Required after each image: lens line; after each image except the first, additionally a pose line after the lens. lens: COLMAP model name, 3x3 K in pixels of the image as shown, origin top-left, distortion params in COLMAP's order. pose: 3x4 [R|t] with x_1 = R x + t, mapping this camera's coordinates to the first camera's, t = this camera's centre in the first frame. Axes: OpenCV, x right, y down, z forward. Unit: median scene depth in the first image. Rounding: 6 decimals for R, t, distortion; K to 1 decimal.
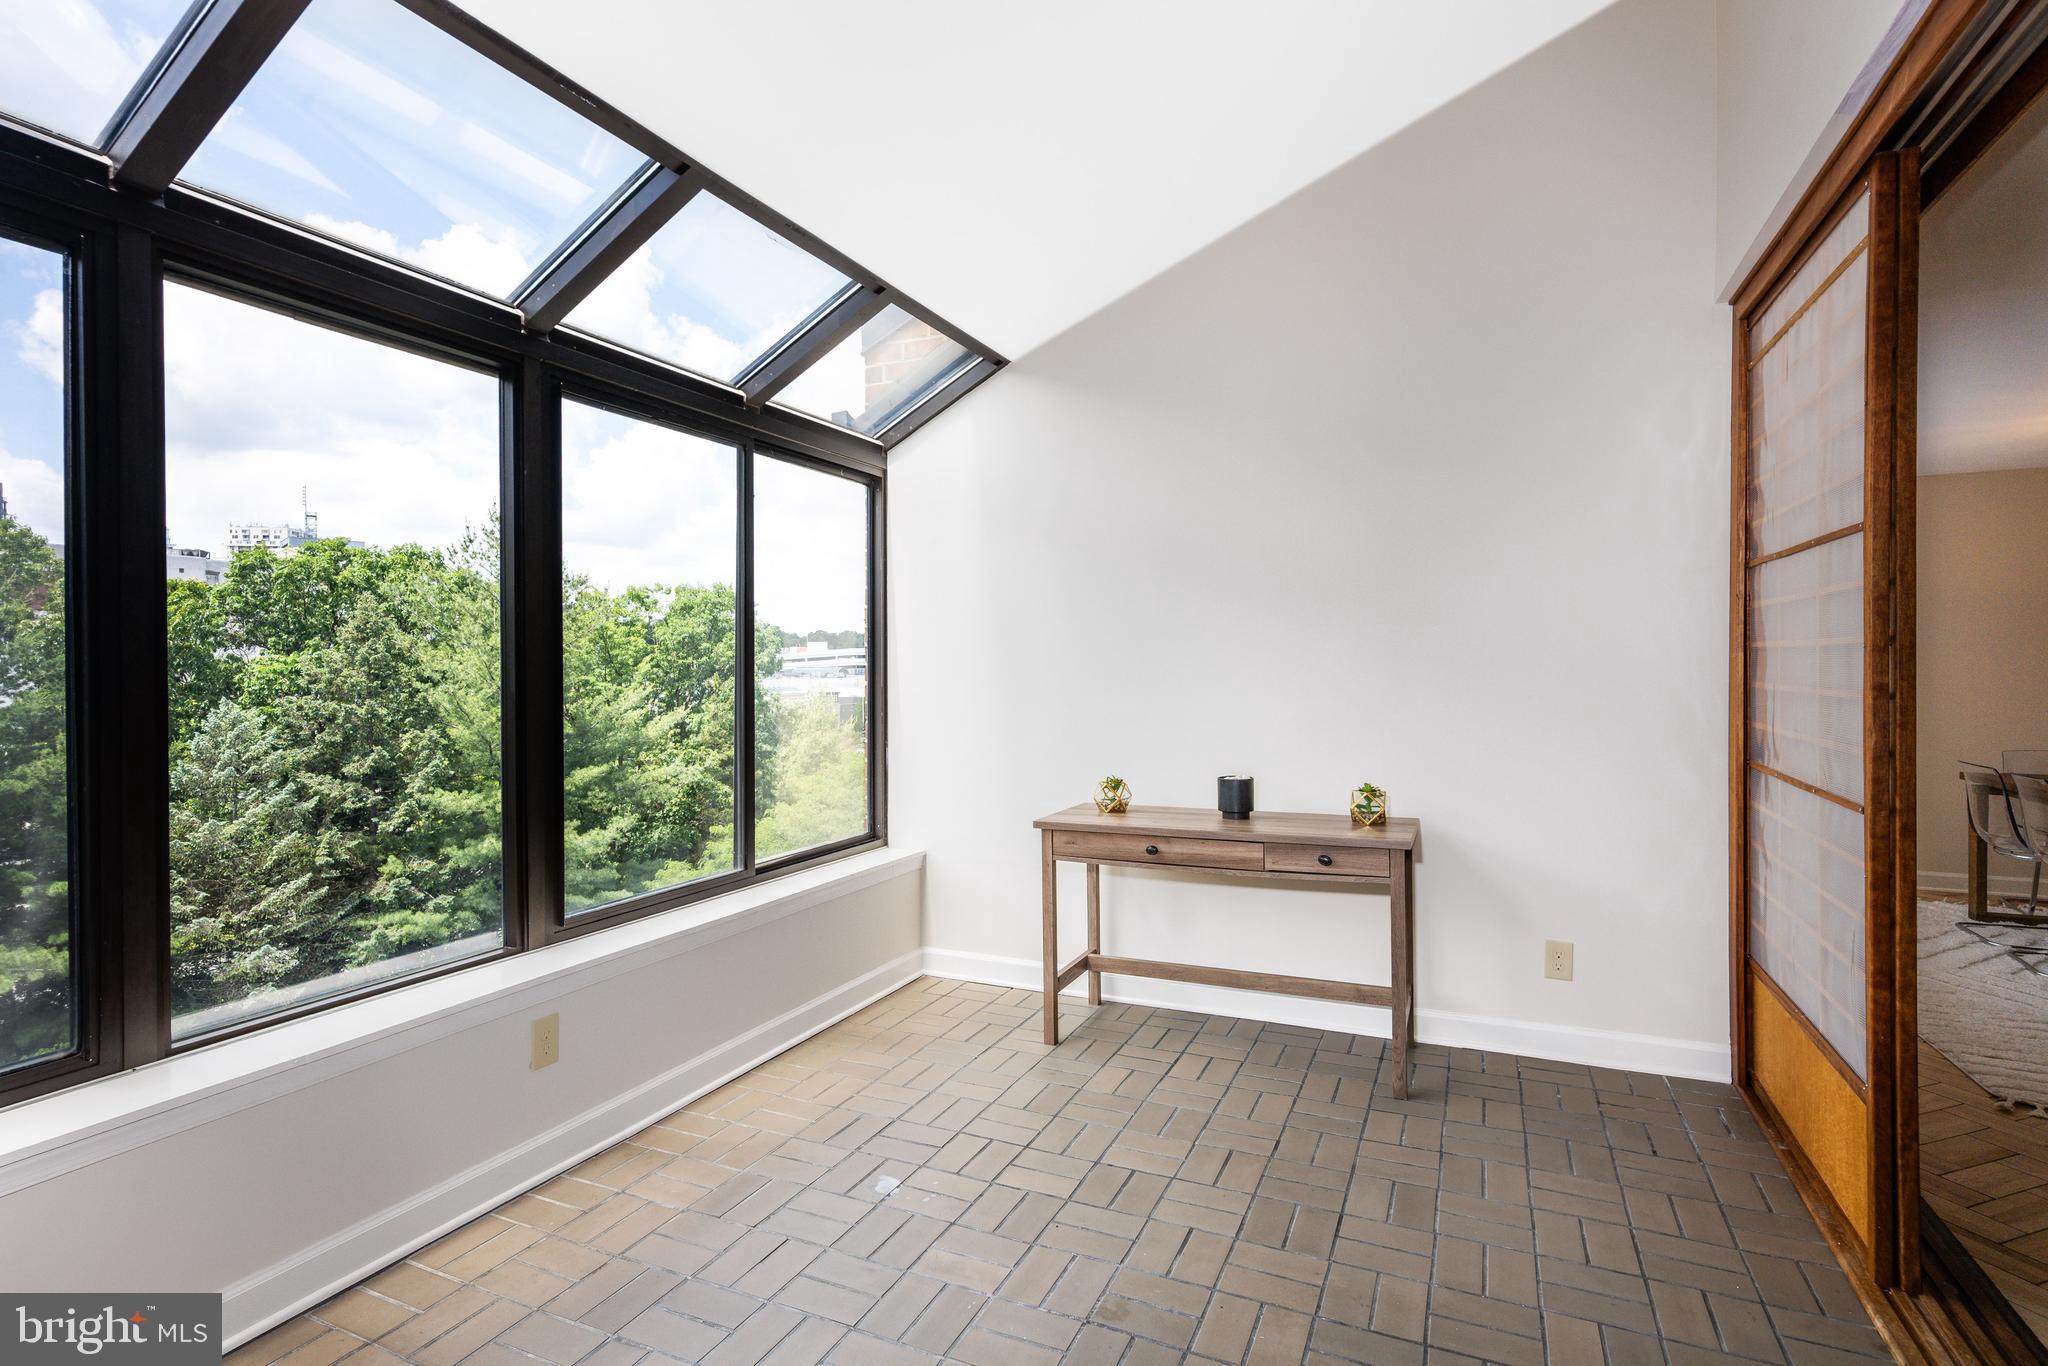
lens RADIAL K [[1022.7, 0, 1019.5], [0, 1022.7, 659.6], [0, 0, 1]] dist [0.000029, -0.000073]
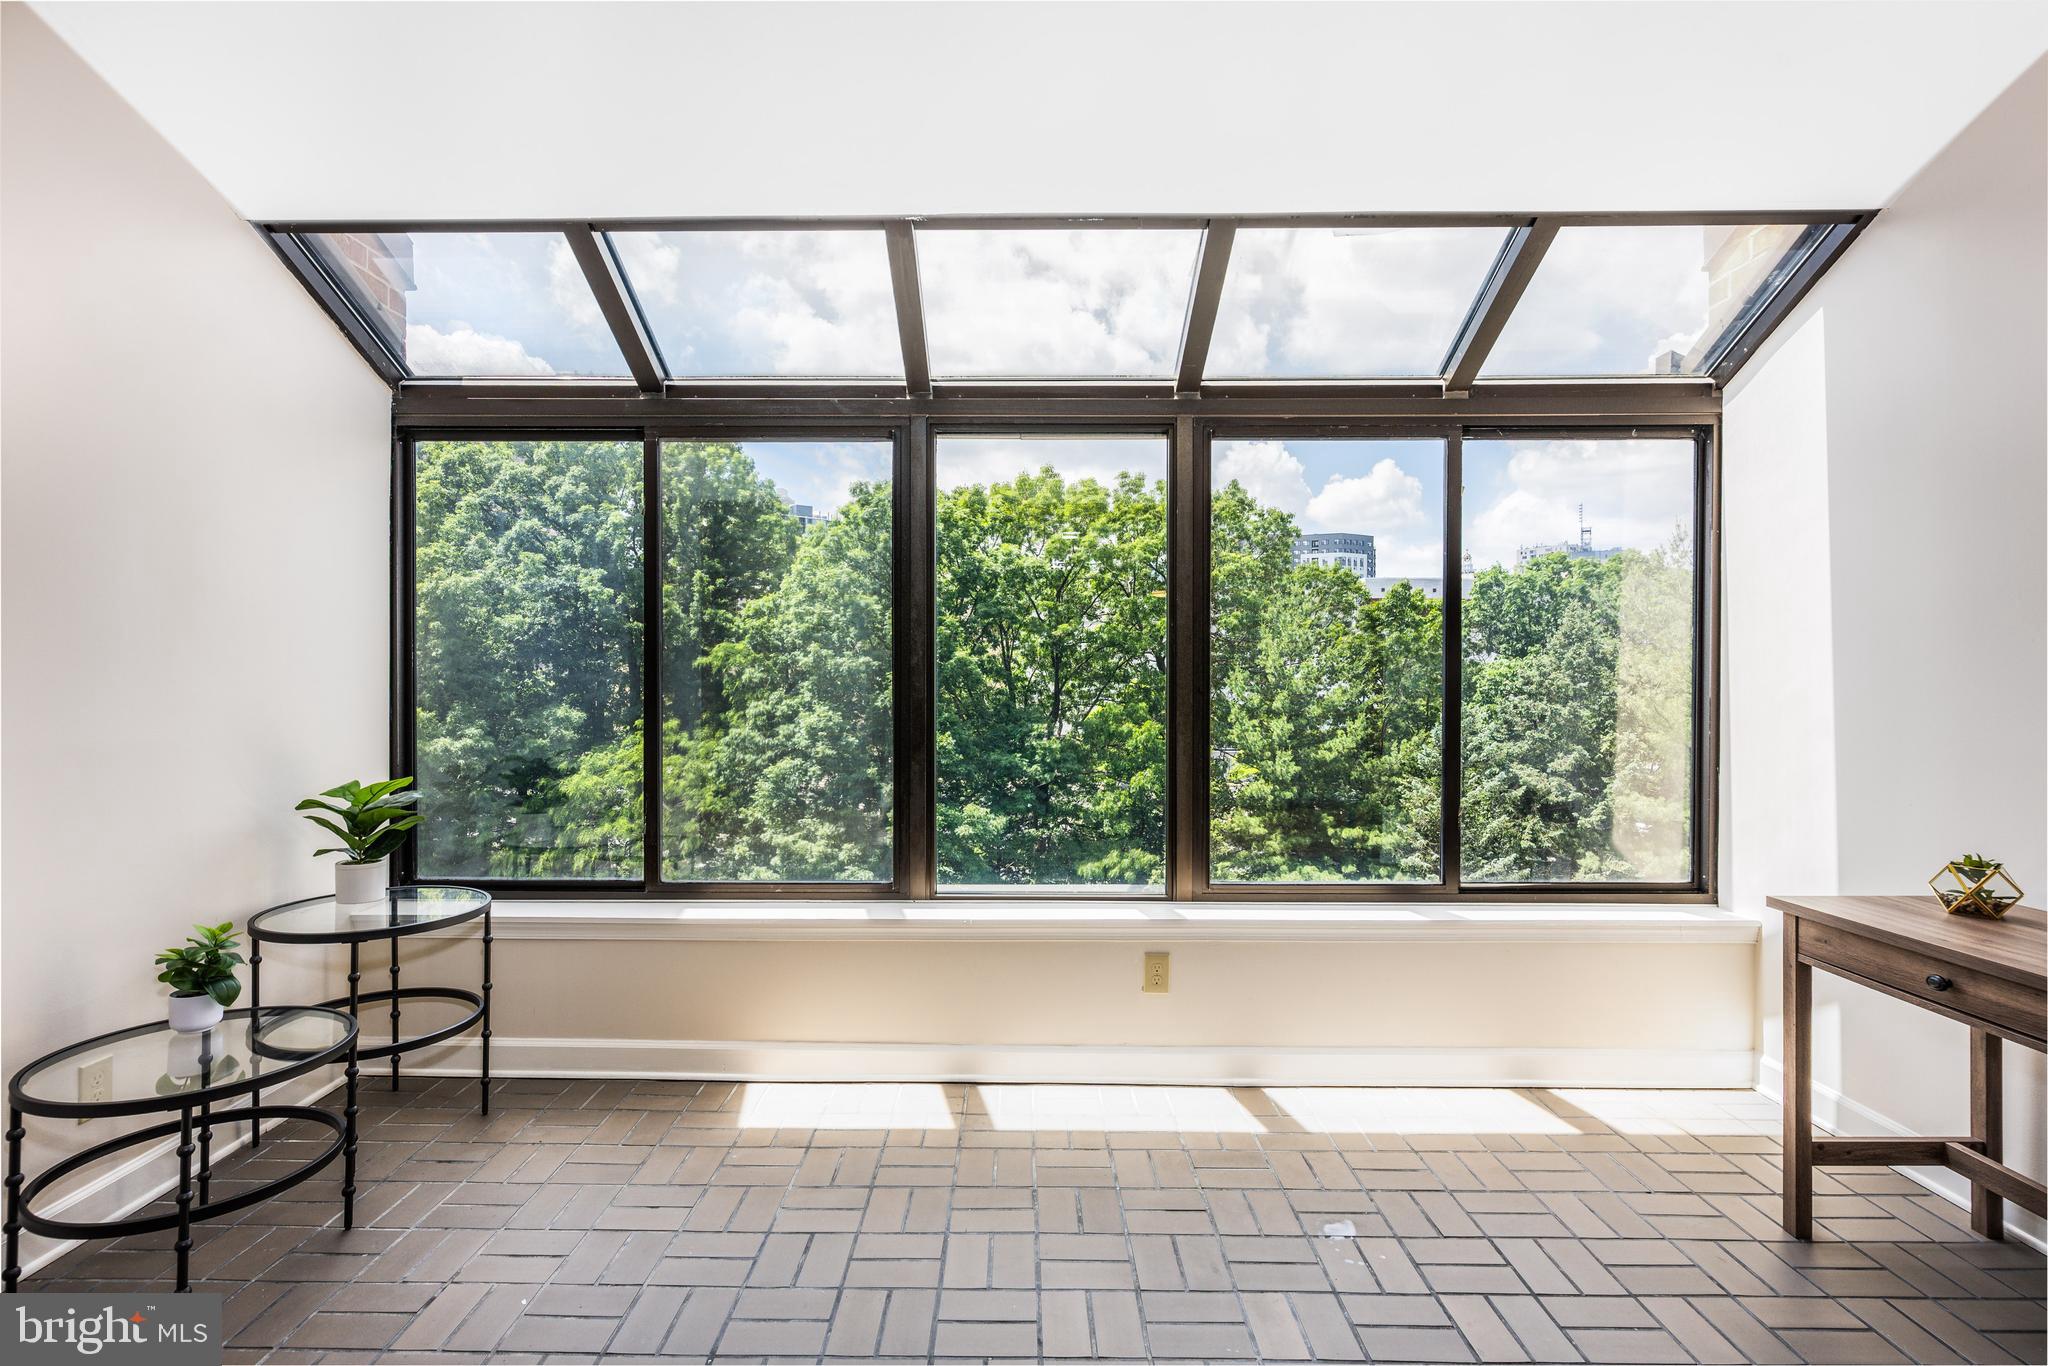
lens RADIAL K [[991.2, 0, 1008.0], [0, 991.2, 672.2], [0, 0, 1]] dist [0.000244, 0.000034]
pose [[0.404992, 0.004126, -0.914311, 0.071220], [0.003695, 0.999974, 0.006149, 0.000269], [0.914313, -0.005869, 0.404967, 0.045765]]
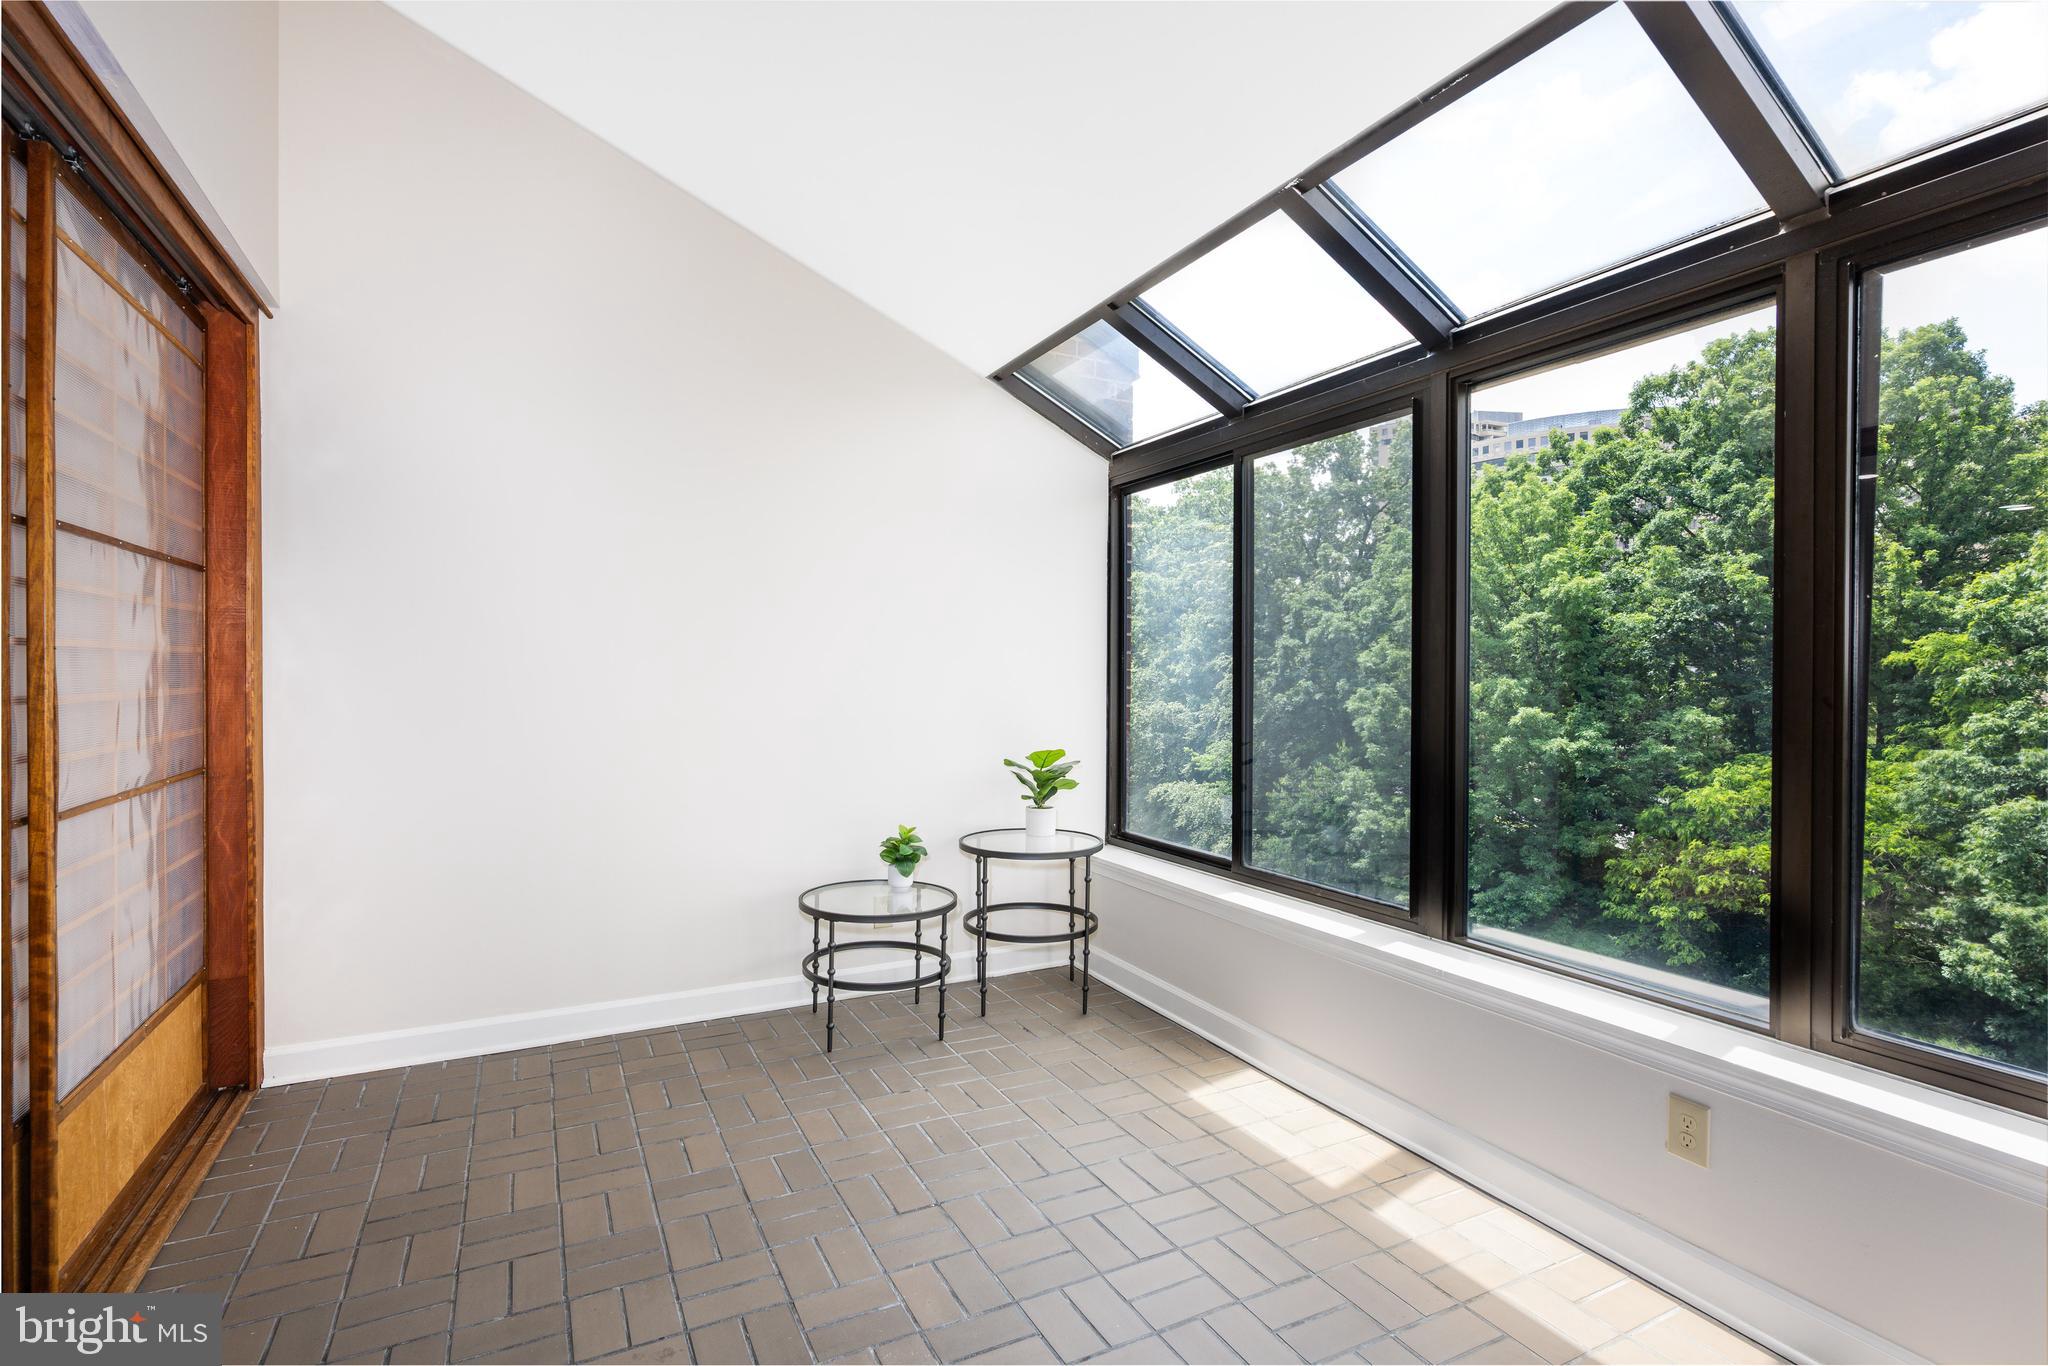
lens RADIAL K [[975.5, 0, 1024.0], [0, 975.5, 683.0], [0, 0, 1]] dist [0.037630, -0.000020]
pose [[-0.612612, 0.011445, -0.790301, 0.061592], [0.007858, 0.999934, 0.008389, 0.001095], [0.790345, -0.001071, -0.612661, 0.138378]]
